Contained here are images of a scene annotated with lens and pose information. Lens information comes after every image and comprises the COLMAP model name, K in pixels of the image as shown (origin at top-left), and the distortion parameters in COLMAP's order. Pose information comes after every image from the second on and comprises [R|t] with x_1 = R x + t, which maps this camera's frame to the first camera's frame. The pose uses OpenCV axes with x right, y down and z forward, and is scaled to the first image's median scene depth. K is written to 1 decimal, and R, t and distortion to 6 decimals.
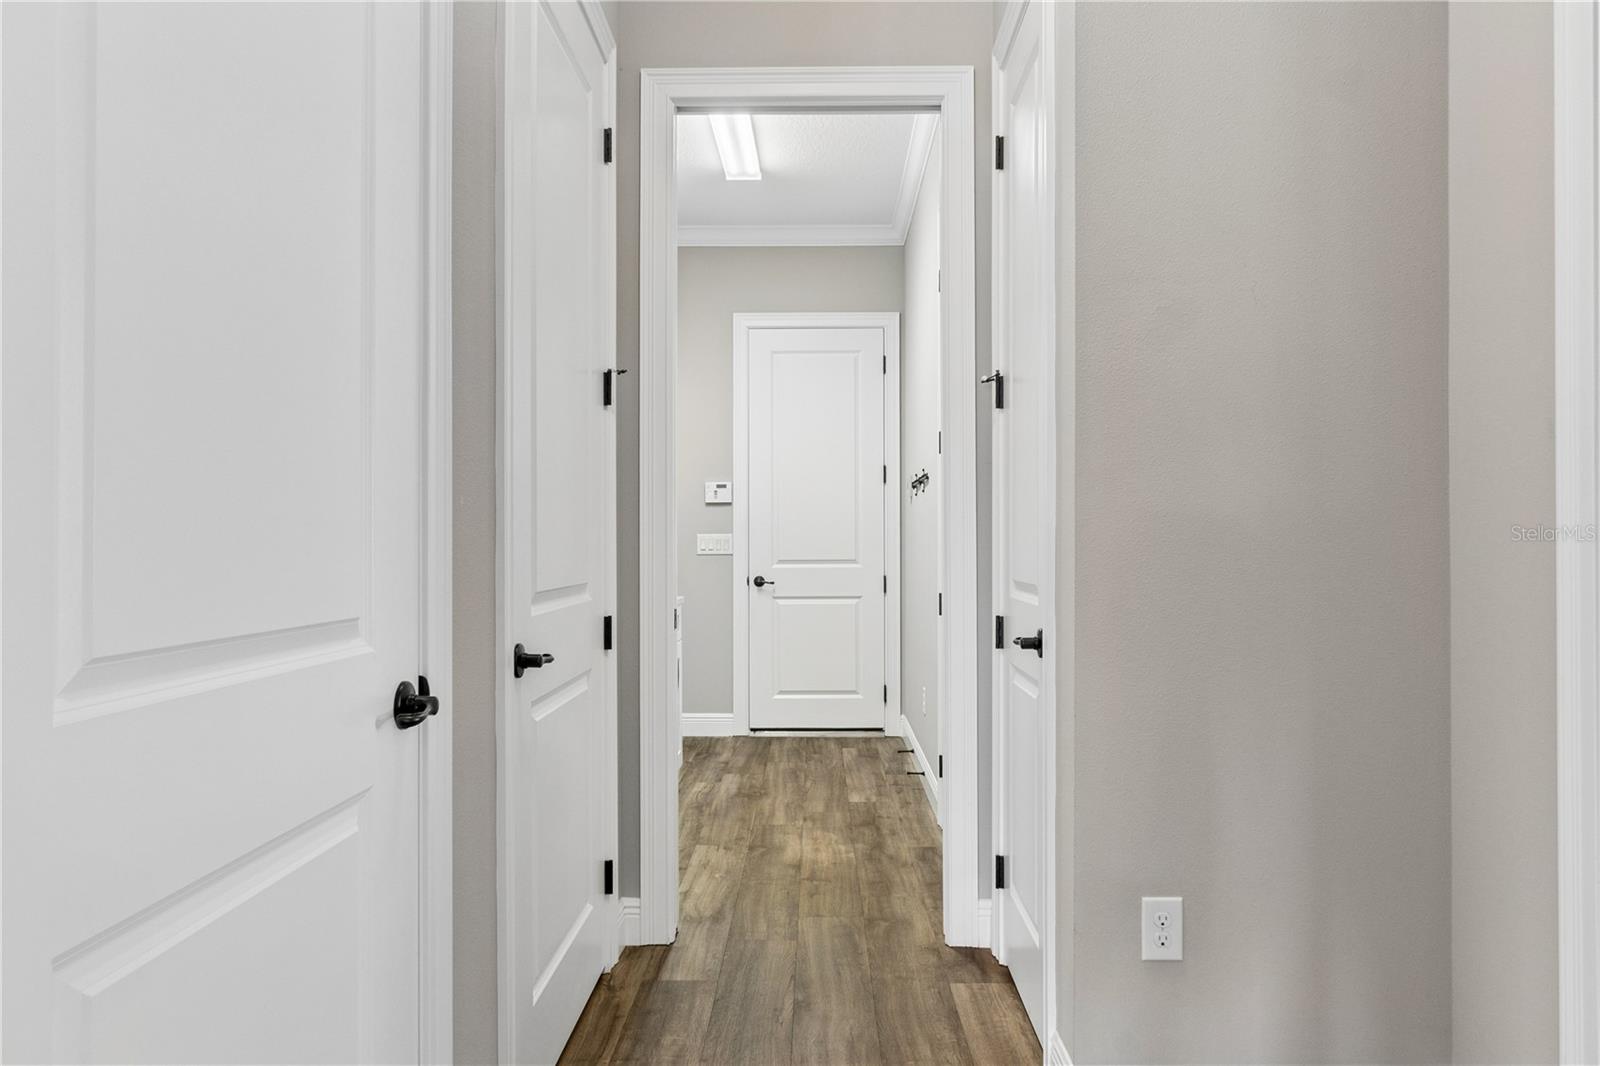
lens RADIAL K [[1096.4, 0, 800.0], [0, 1096.4, 533.0], [0, 0, 1]] dist [-0.003740, 0.001844]
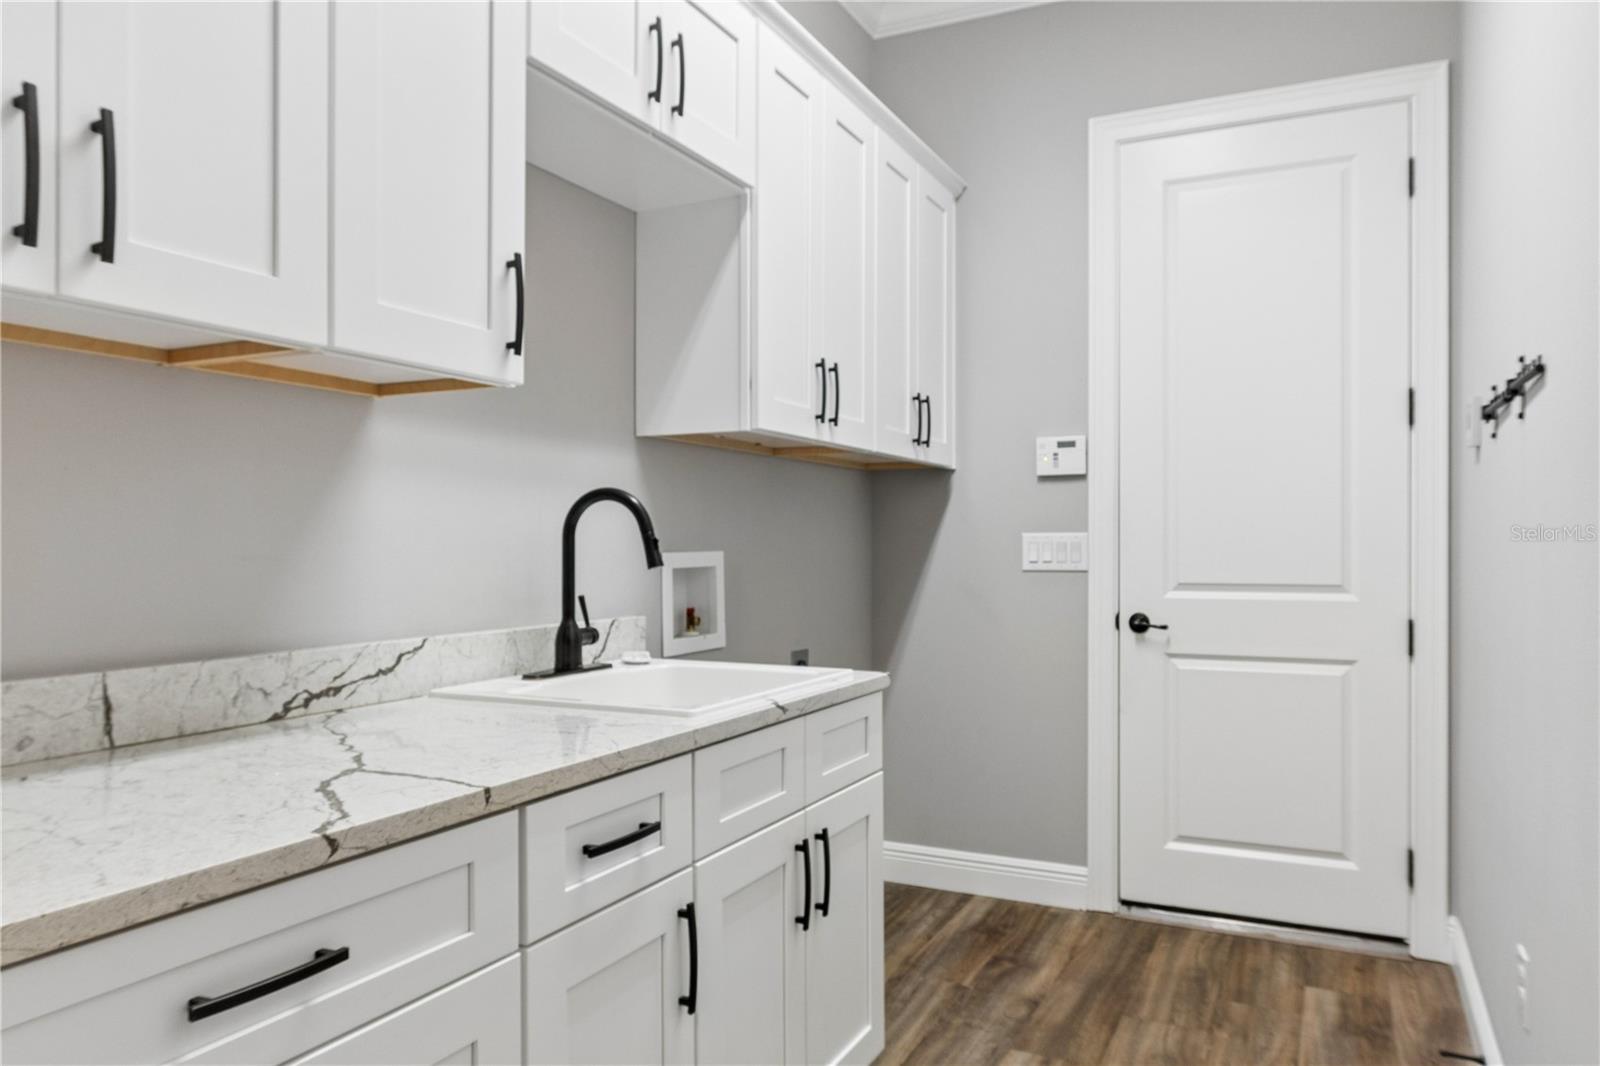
lens RADIAL K [[1104.9, 0, 800.7], [0, 1104.9, 547.0], [0, 0, 1]] dist [-0.008906, 0.005891]
pose [[0.906668, 0.002495, -0.421838, 0.039241], [0.001585, 0.999955, 0.009321, 0.002564], [0.421843, -0.009120, 0.906623, 0.455261]]
